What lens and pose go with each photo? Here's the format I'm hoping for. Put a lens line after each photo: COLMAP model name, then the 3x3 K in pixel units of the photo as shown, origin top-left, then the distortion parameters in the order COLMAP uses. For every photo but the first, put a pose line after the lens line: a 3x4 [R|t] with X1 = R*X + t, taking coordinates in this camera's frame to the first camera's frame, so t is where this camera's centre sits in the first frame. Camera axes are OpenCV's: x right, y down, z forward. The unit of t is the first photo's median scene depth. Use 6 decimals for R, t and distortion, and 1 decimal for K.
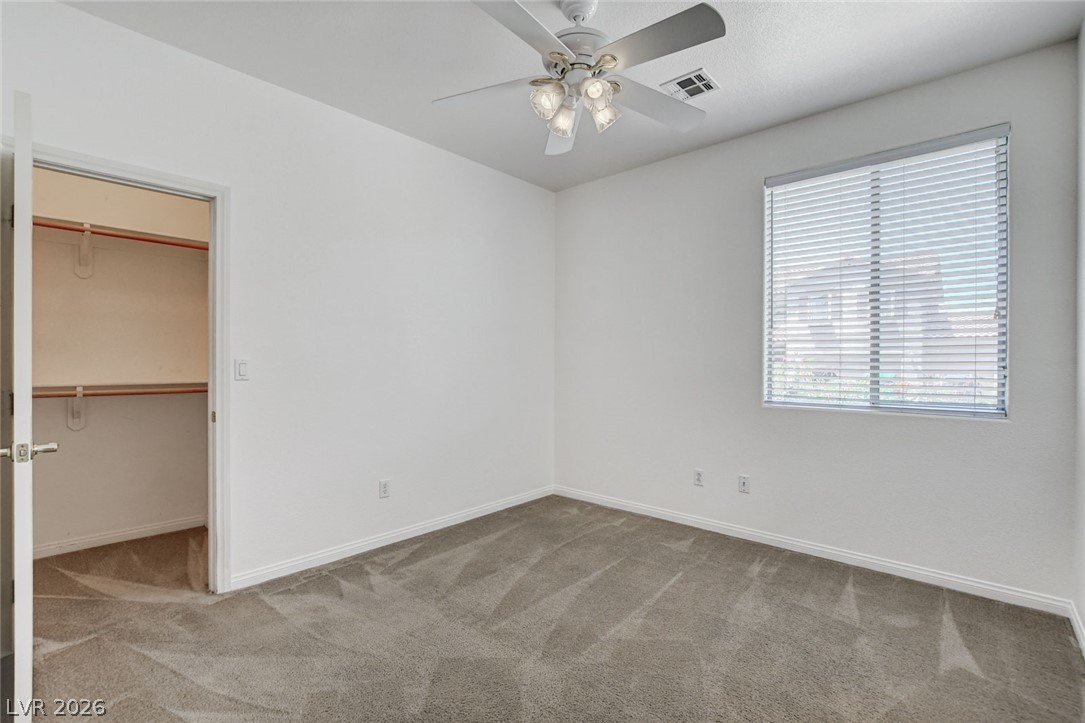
lens RADIAL K [[469.1, 0, 541.3], [0, 469.1, 360.1], [0, 0, 1]] dist [-0.013092, 0.000666]
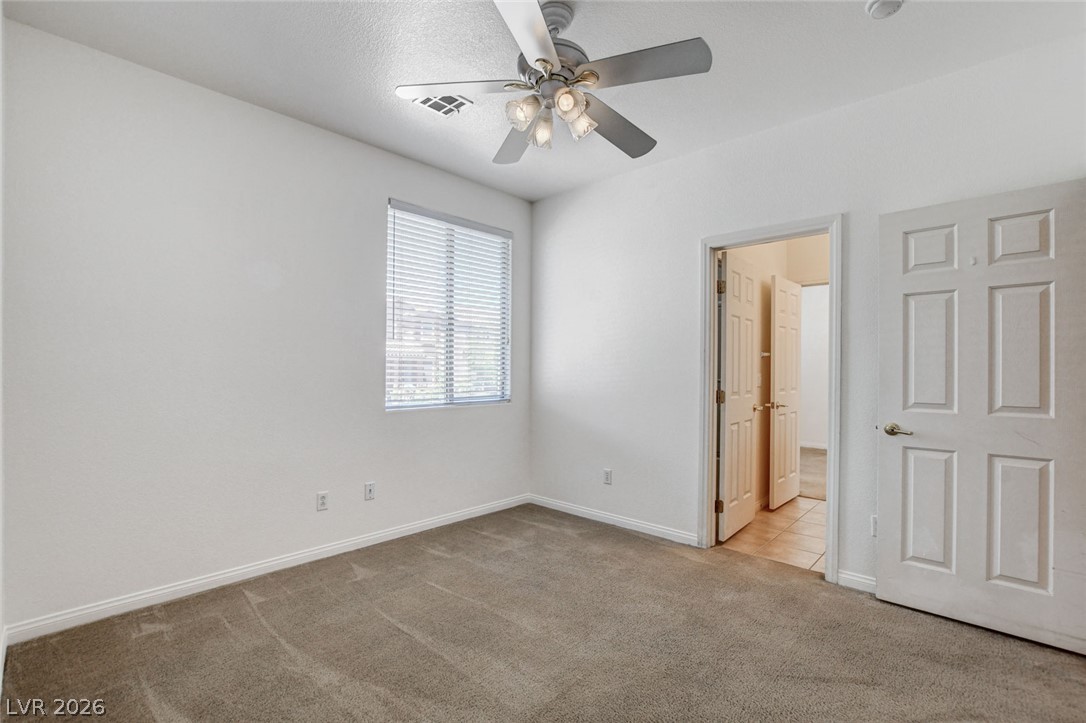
lens RADIAL K [[479.4, 0, 543.1], [0, 479.4, 368.9], [0, 0, 1]] dist [-0.000366, 0.000082]
pose [[0.057640, 0.007966, 0.998306, -0.627838], [0.004124, 0.999958, -0.008217, 0.013496], [-0.998329, 0.004591, 0.057605, 0.621661]]
